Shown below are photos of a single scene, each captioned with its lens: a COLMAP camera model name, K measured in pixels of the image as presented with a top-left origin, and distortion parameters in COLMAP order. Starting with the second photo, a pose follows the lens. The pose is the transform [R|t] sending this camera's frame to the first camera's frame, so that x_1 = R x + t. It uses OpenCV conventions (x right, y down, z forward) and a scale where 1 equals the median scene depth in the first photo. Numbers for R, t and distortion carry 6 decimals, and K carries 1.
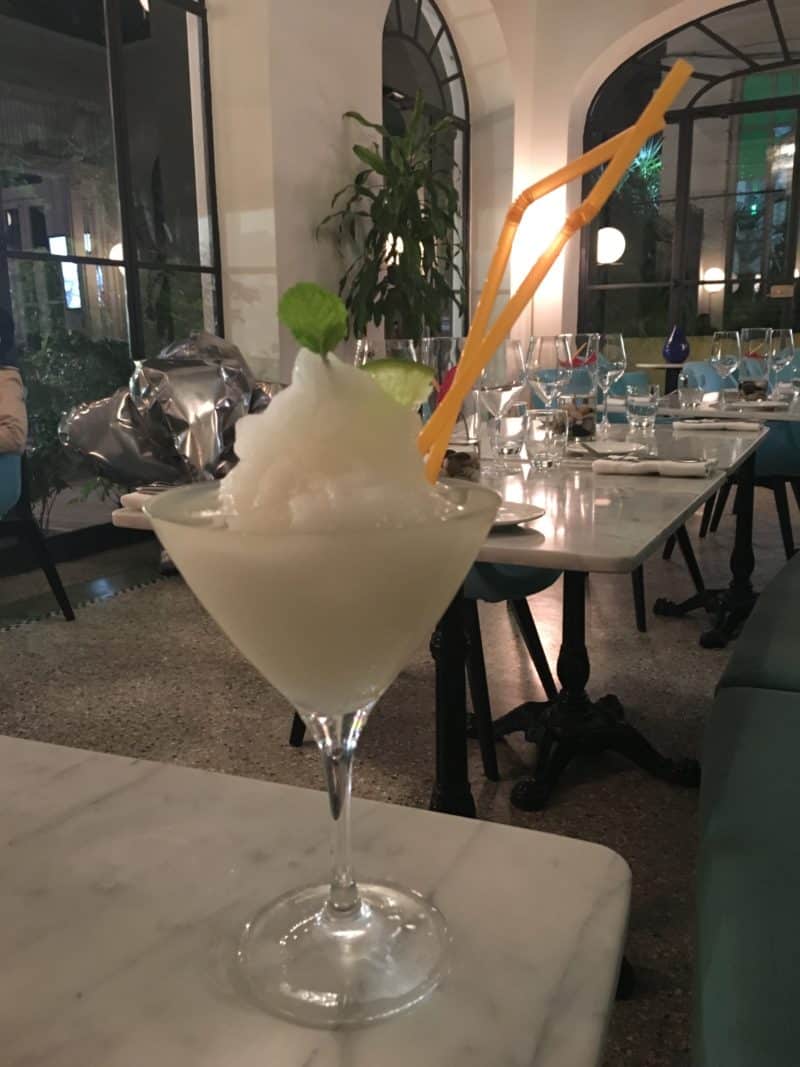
lens RADIAL K [[913.4, 0, 399.2], [0, 913.4, 526.9], [0, 0, 1]] dist [0.062567, -0.083934]
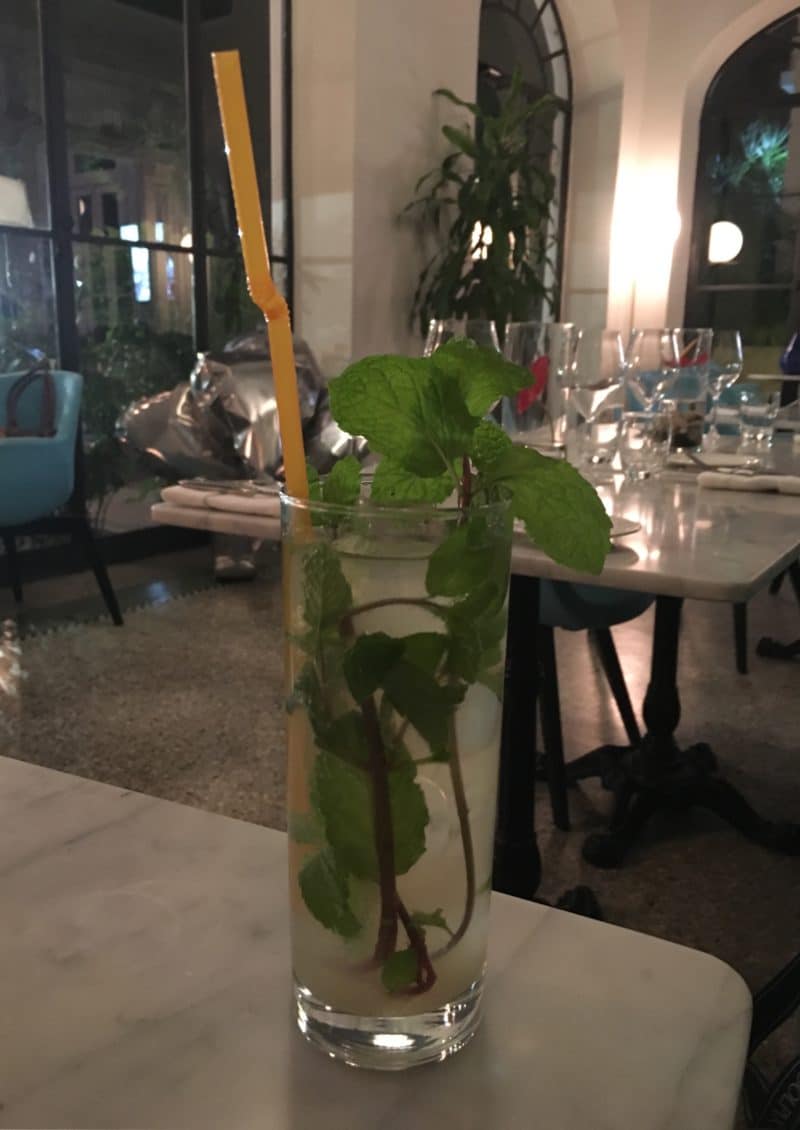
lens RADIAL K [[977.1, 0, 375.0], [0, 977.1, 554.7], [0, 0, 1]] dist [0.048089, -0.057329]
pose [[0.993922, 0.048486, -0.098830, 0.001124], [-0.047345, 0.998783, 0.013853, 0.002013], [0.099382, -0.009089, 0.995008, 0.015831]]
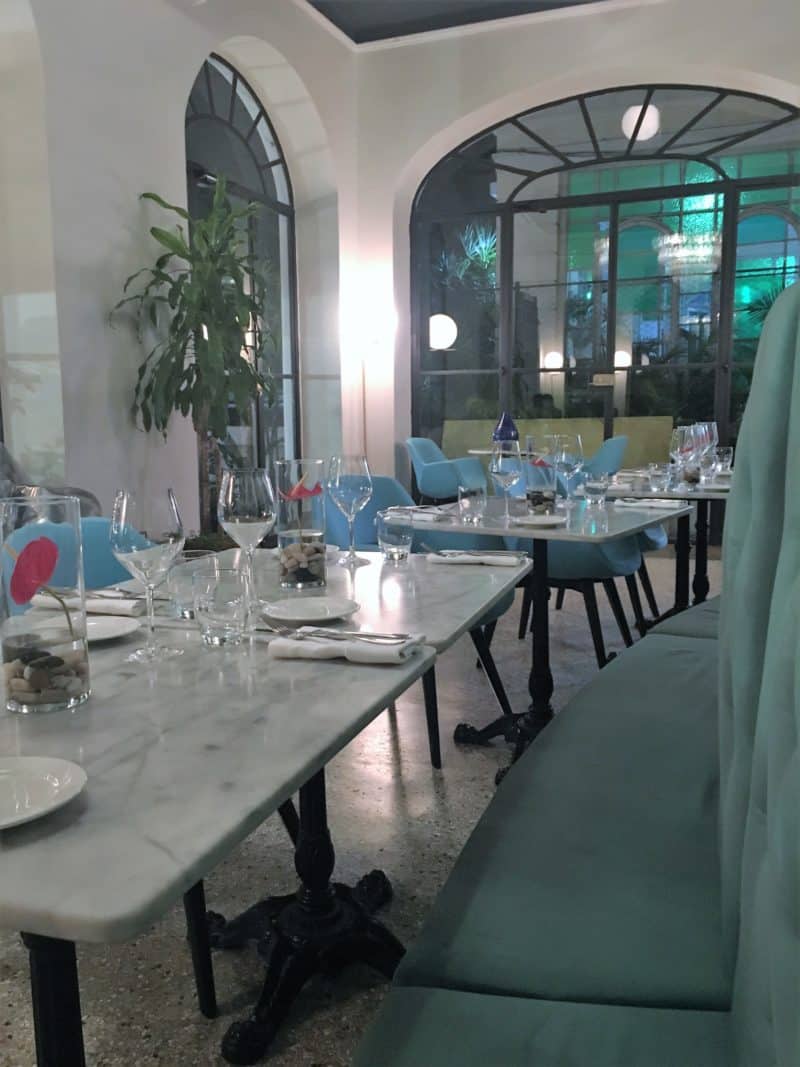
lens RADIAL K [[913.4, 0, 394.5], [0, 913.4, 533.8], [0, 0, 1]] dist [0.062567, -0.083934]
pose [[0.990165, -0.017697, 0.138783, 0.067262], [0.027643, 0.997159, -0.070066, -0.033653], [-0.137149, 0.073213, 0.987841, 0.068038]]
